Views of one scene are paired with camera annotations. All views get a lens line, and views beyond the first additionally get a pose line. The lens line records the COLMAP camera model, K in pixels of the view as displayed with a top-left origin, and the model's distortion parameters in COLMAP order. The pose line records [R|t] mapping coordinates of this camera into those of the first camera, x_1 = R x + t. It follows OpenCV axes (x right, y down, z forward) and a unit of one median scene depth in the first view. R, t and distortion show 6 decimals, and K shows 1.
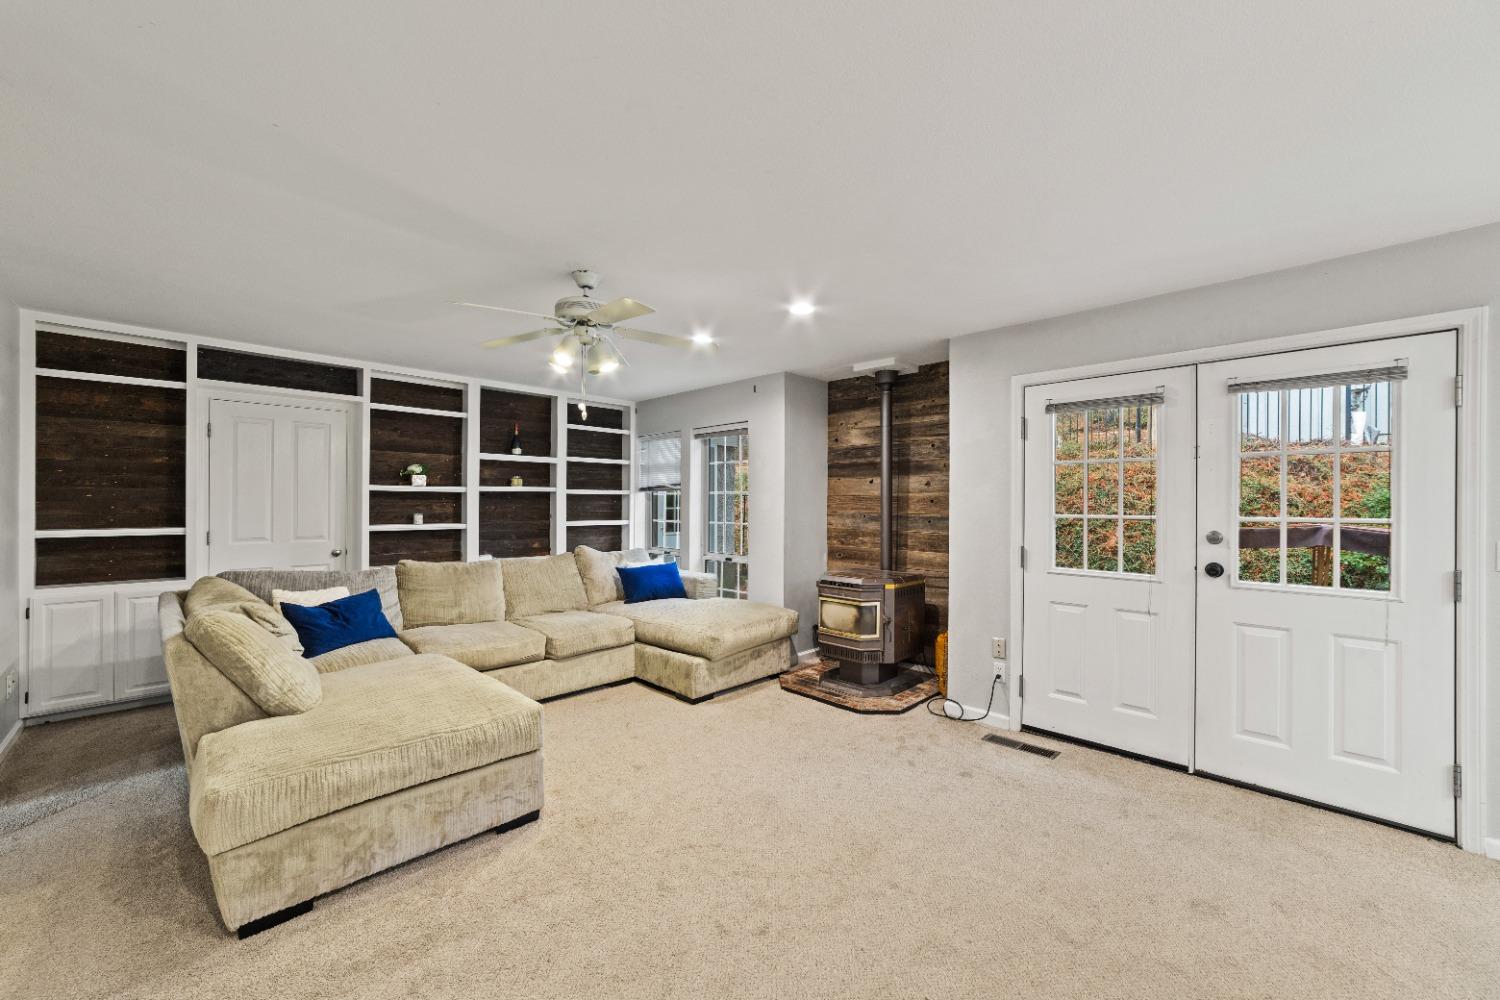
lens RADIAL K [[579.7, 0, 746.0], [0, 579.7, 498.3], [0, 0, 1]] dist [-0.025451, 0.010845]
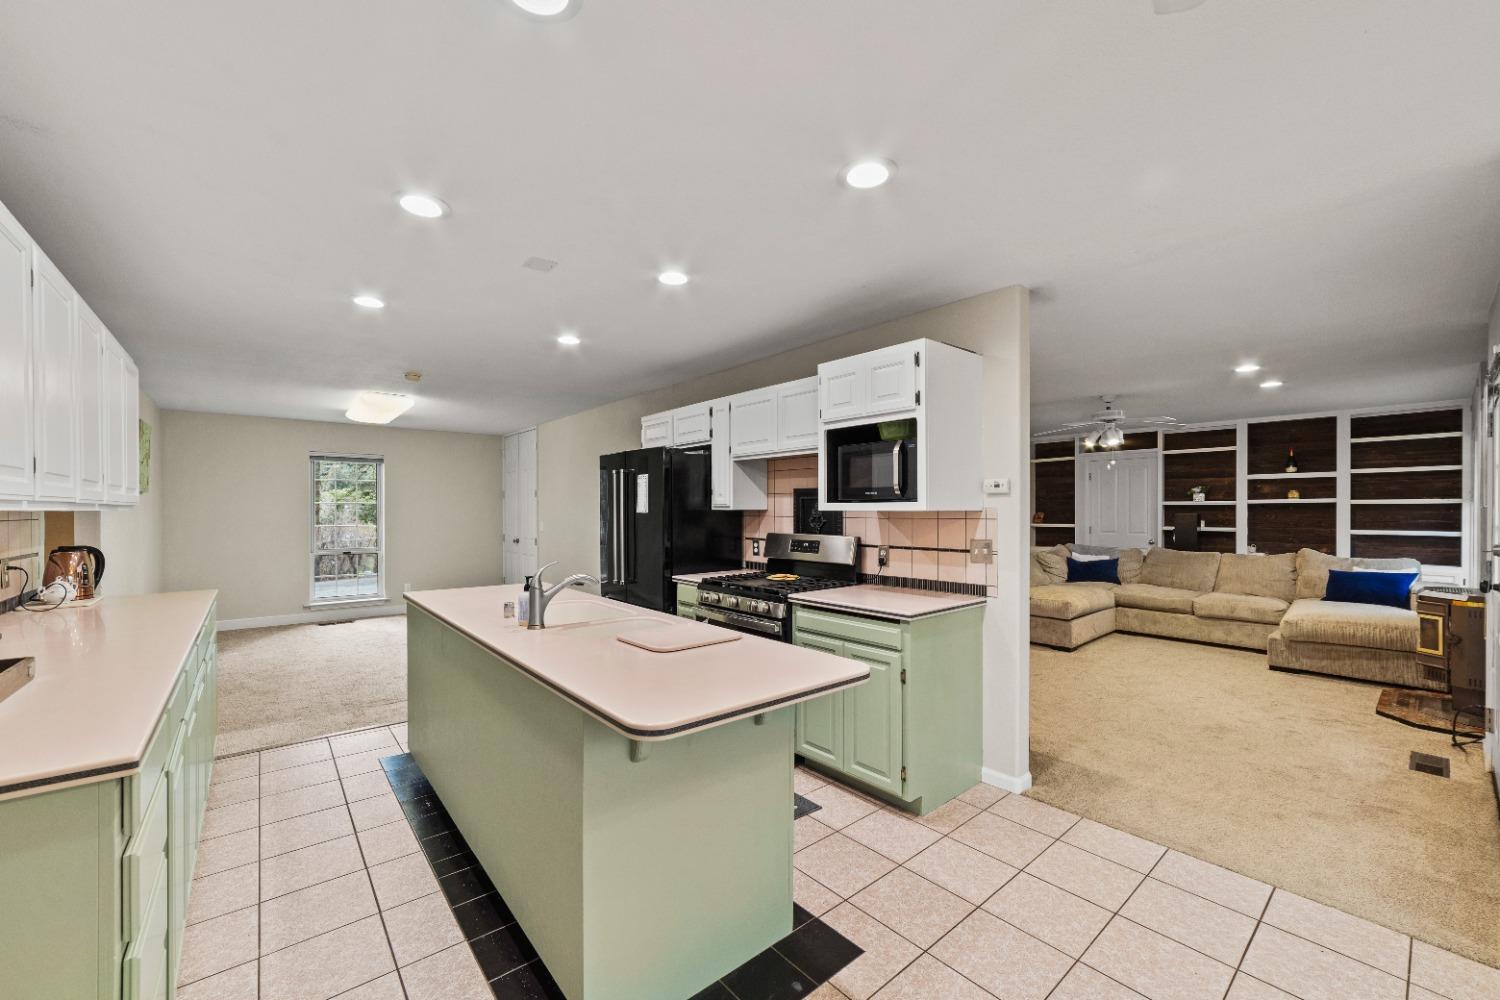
lens RADIAL K [[596.8, 0, 737.5], [0, 596.8, 508.8], [0, 0, 1]] dist [0.000322, 0.000420]
pose [[-0.096817, -0.008737, -0.995264, 1.078001], [0.006380, 0.999935, -0.009399, 0.005252], [0.995282, -0.007260, -0.096755, -0.030585]]
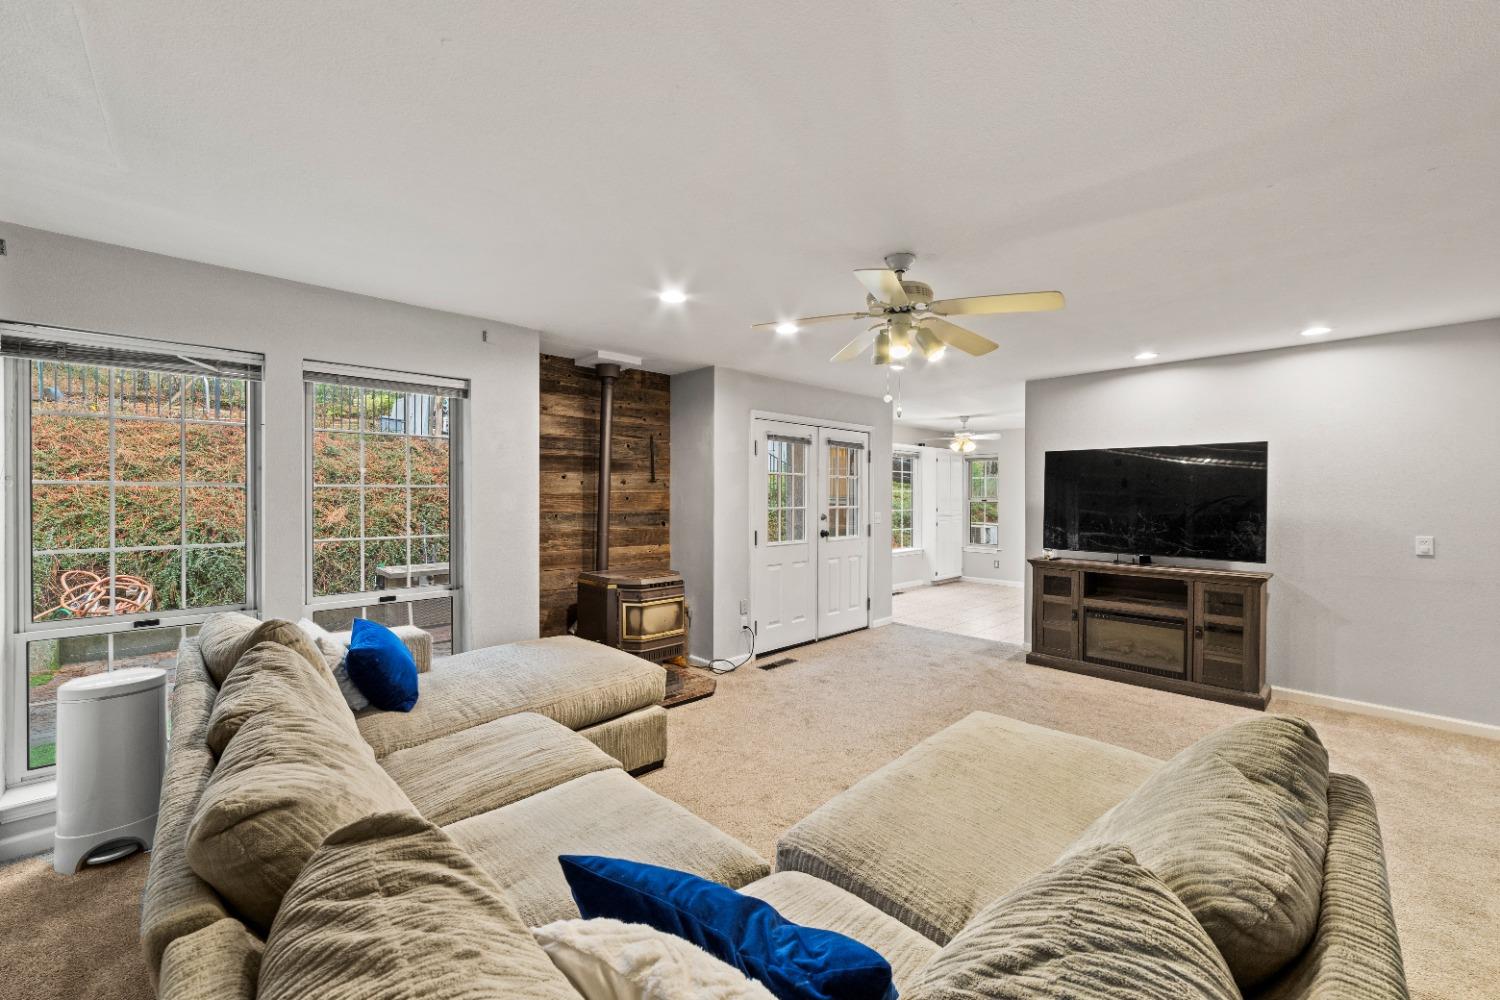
lens RADIAL K [[608.1, 0, 735.3], [0, 608.1, 499.8], [0, 0, 1]] dist [0.001454, 0.000341]
pose [[0.014178, -0.007066, 0.999875, -0.738927], [-0.007194, 0.999948, 0.007169, -0.002001], [-0.999874, -0.007295, 0.014126, 0.740449]]
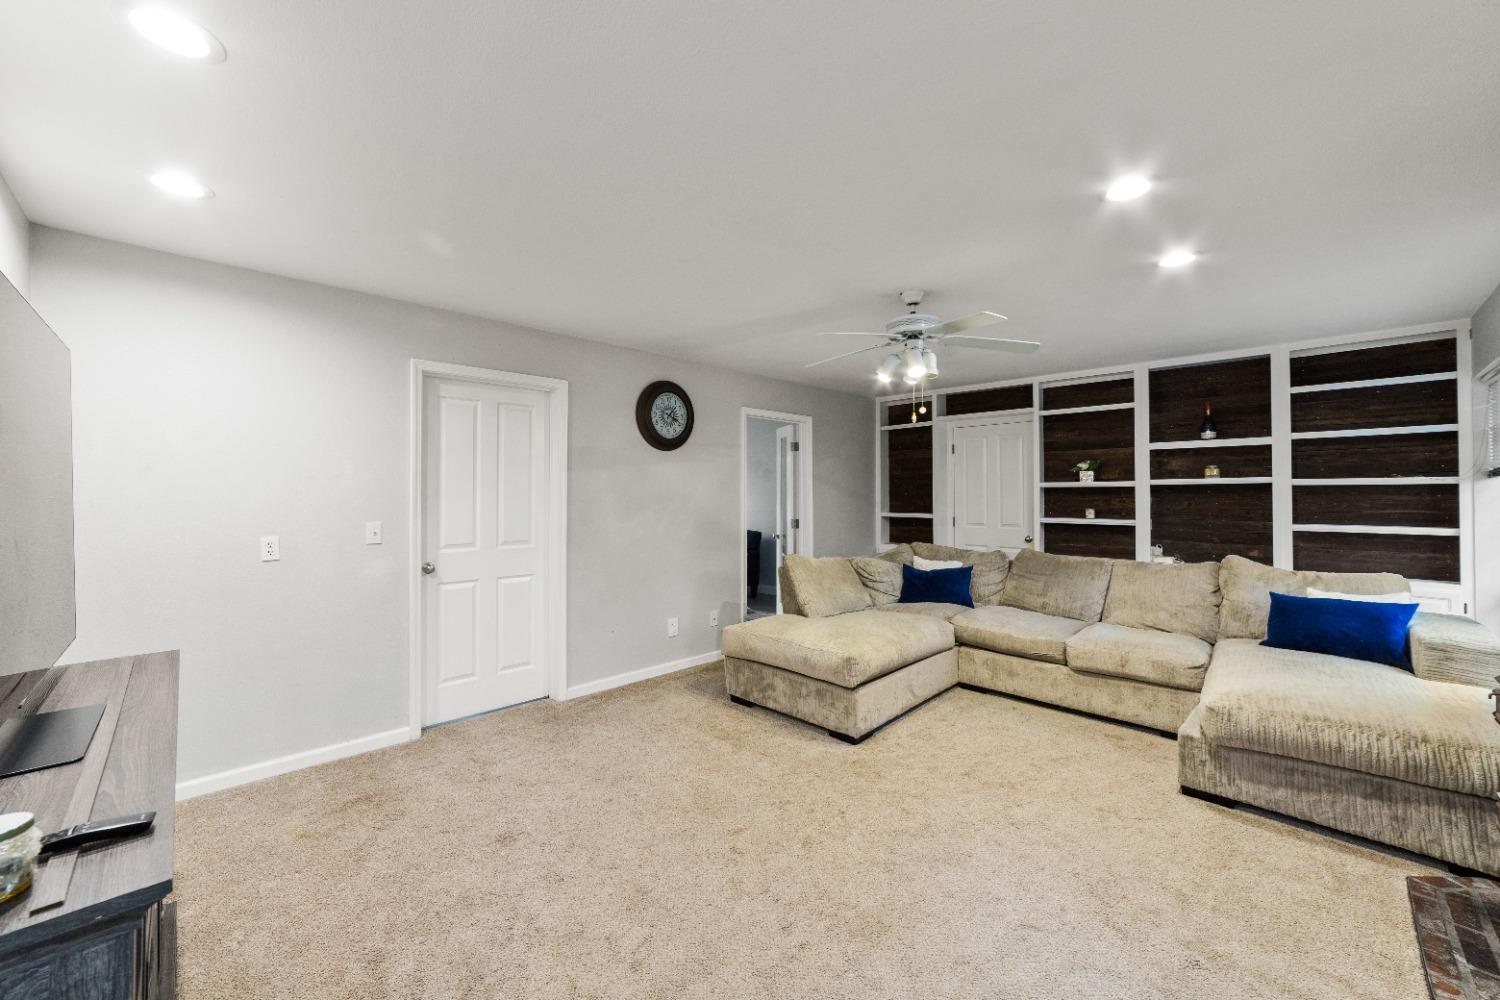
lens RADIAL K [[586.1, 0, 749.6], [0, 586.1, 479.6], [0, 0, 1]] dist [-0.000215, 0.000561]
pose [[-0.006805, -0.032520, -0.999448, 0.495374], [0.006473, 0.999449, -0.032564, 0.005407], [0.999956, -0.006692, -0.006591, 0.401784]]
